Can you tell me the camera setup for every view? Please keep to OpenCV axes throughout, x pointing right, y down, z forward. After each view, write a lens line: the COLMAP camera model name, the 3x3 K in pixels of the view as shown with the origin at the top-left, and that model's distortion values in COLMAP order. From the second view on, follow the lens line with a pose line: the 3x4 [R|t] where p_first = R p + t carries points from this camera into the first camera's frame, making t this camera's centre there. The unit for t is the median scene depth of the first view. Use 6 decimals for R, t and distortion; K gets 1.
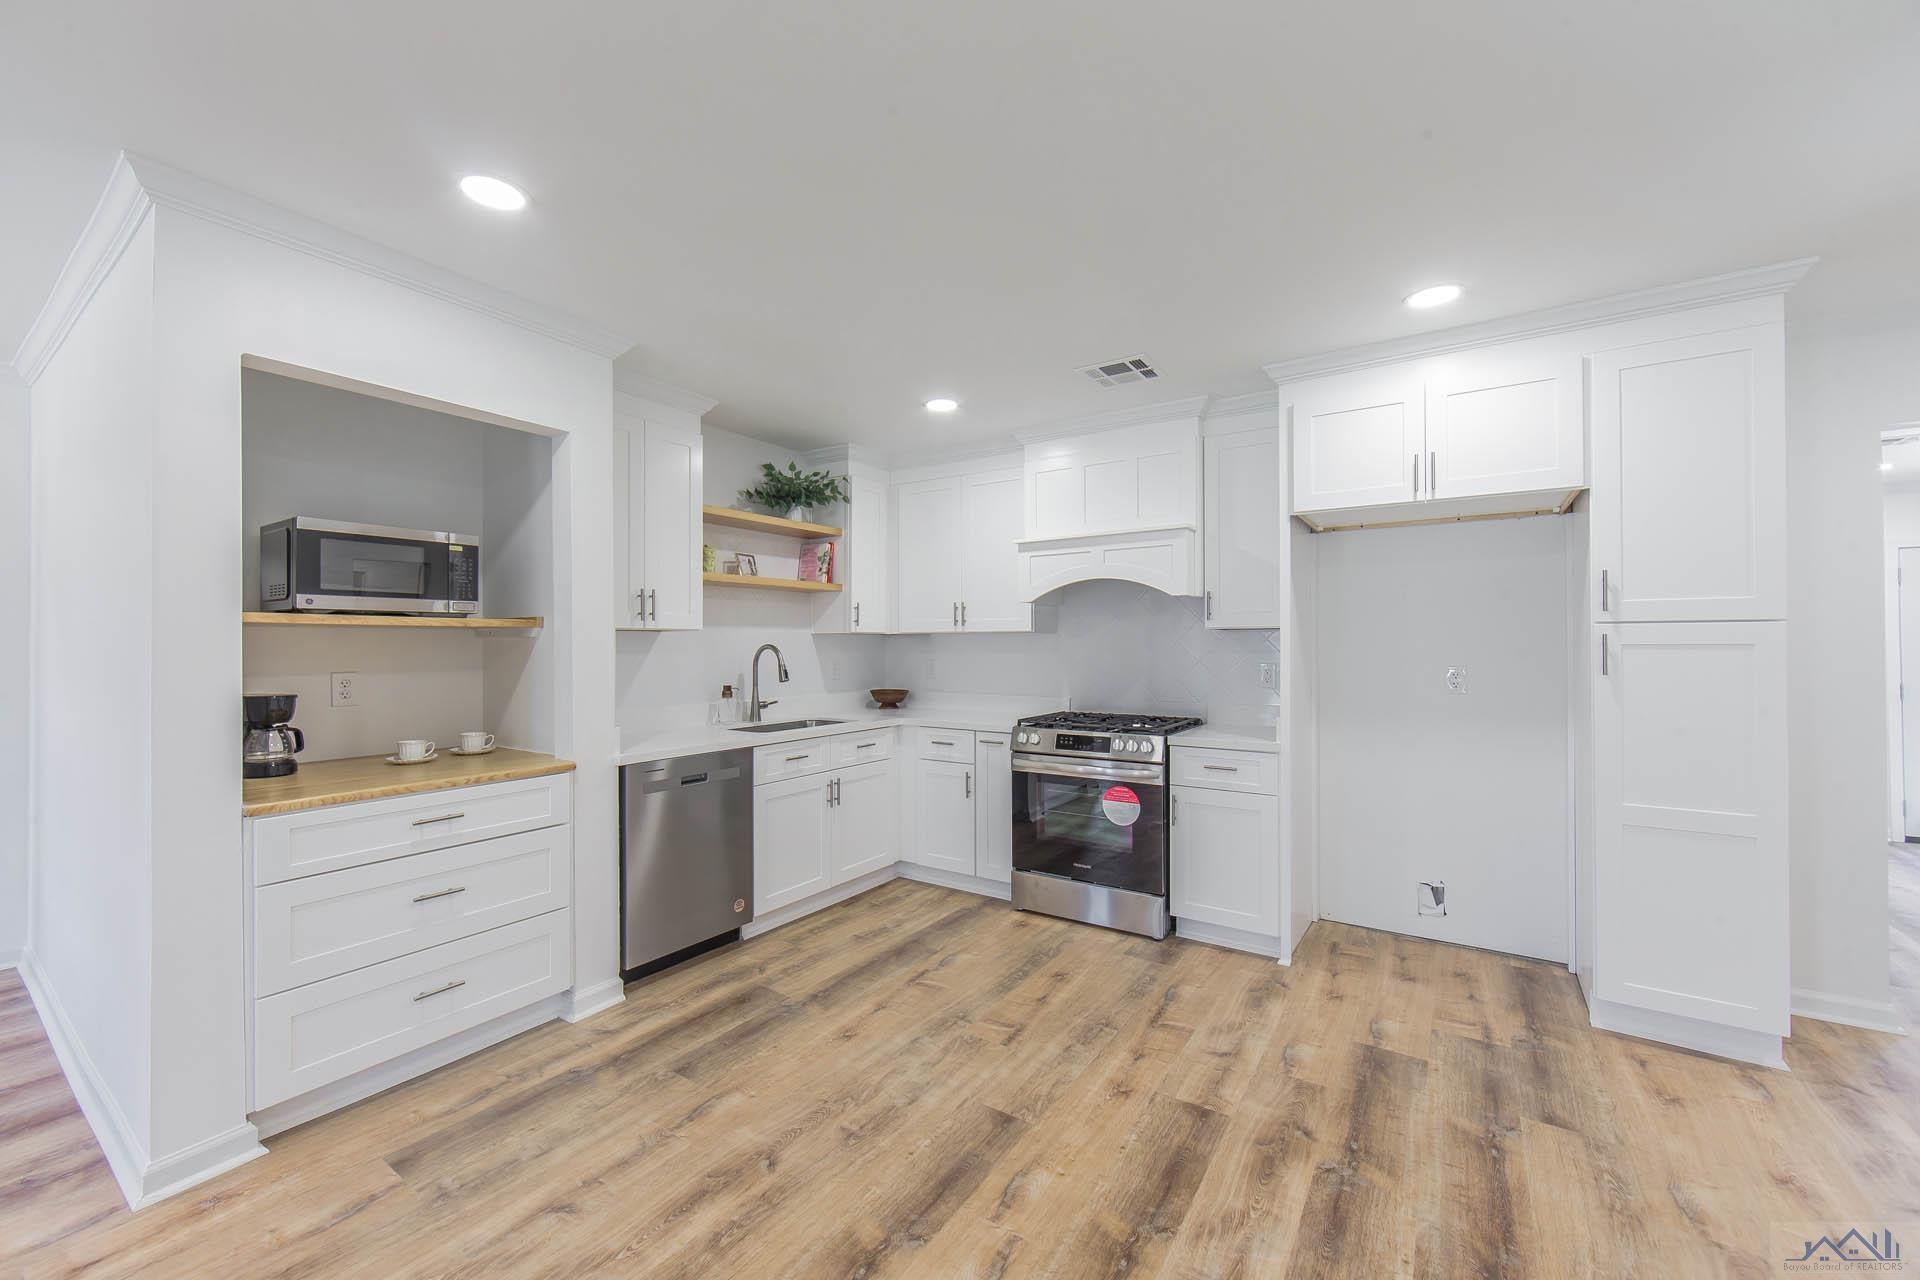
lens RADIAL K [[744.6, 0, 958.3], [0, 744.6, 644.7], [0, 0, 1]] dist [-0.010707, 0.000353]
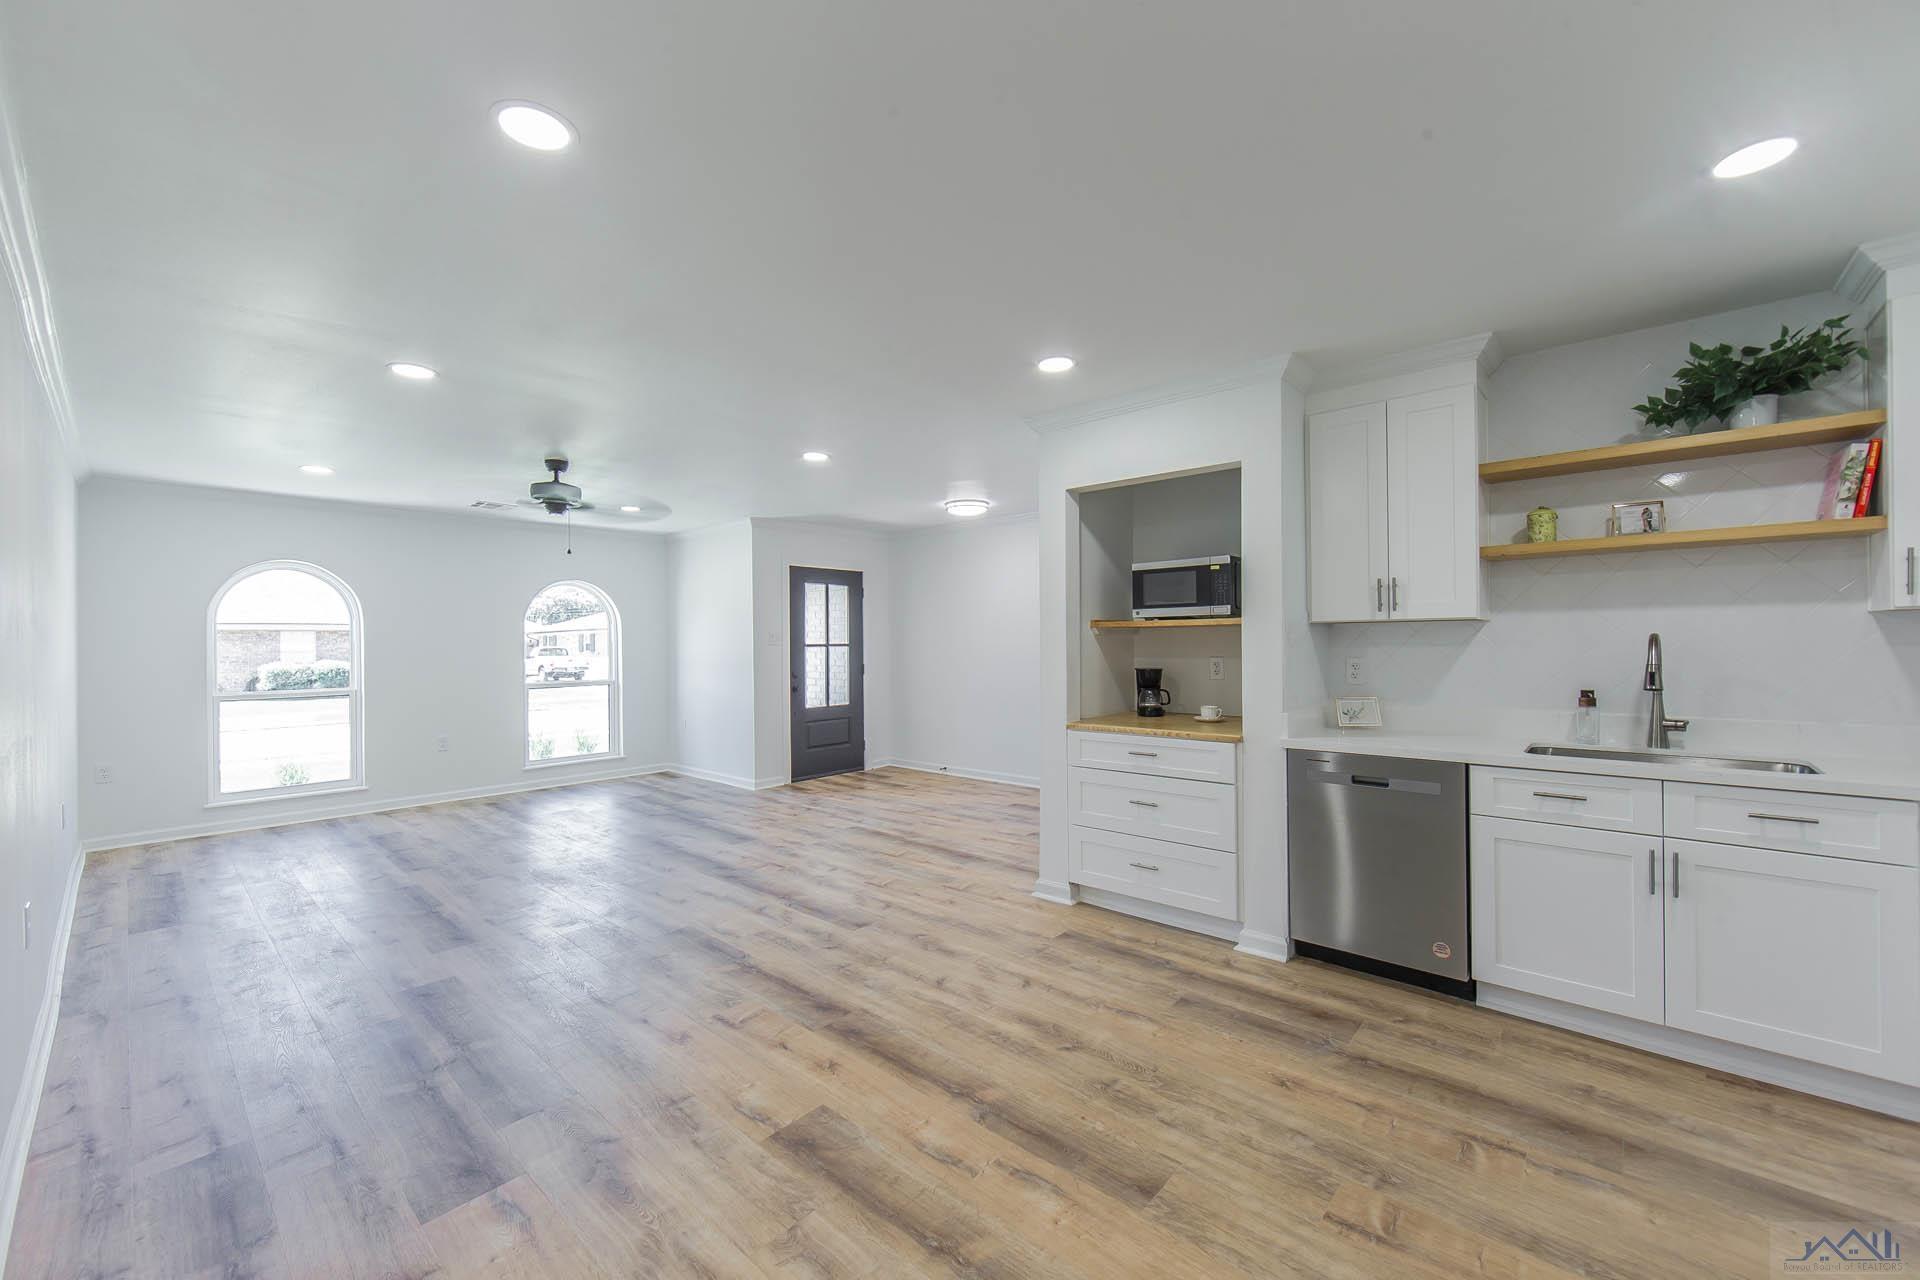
lens RADIAL K [[754.2, 0, 953.4], [0, 754.2, 644.5], [0, 0, 1]] dist [-0.002620, -0.000041]
pose [[-0.145345, 0.007878, -0.989350, 0.653170], [0.010816, 0.999921, 0.006373, -0.002529], [0.989322, -0.009774, -0.145419, 0.620151]]
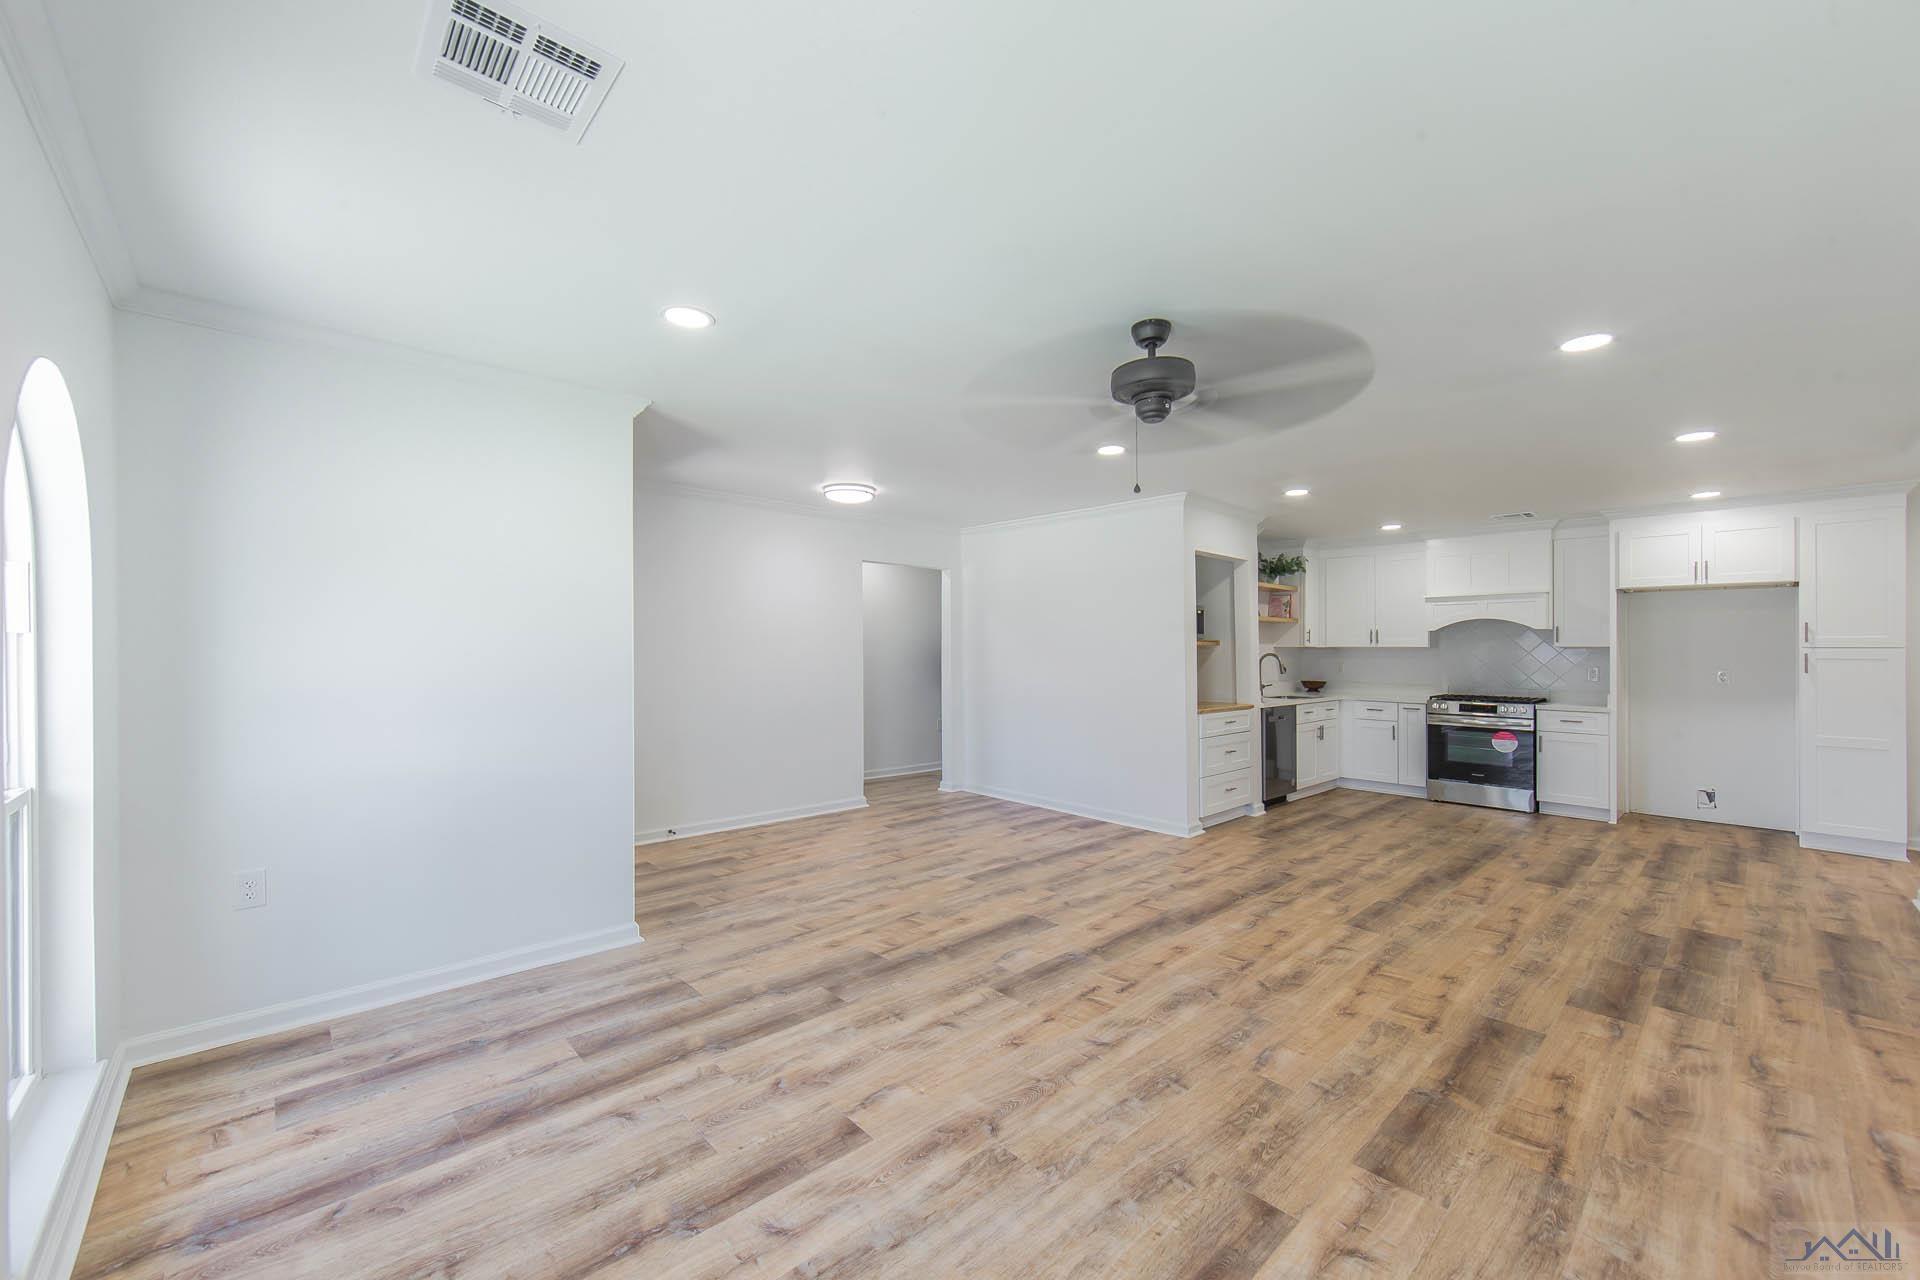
lens RADIAL K [[747.2, 0, 954.0], [0, 747.2, 647.9], [0, 0, 1]] dist [0.000722, -0.000249]
pose [[0.971912, 0.008171, -0.235203, -0.753739], [-0.009267, 0.999951, -0.003554, -0.000027], [0.235162, 0.005634, 0.971940, -1.264862]]
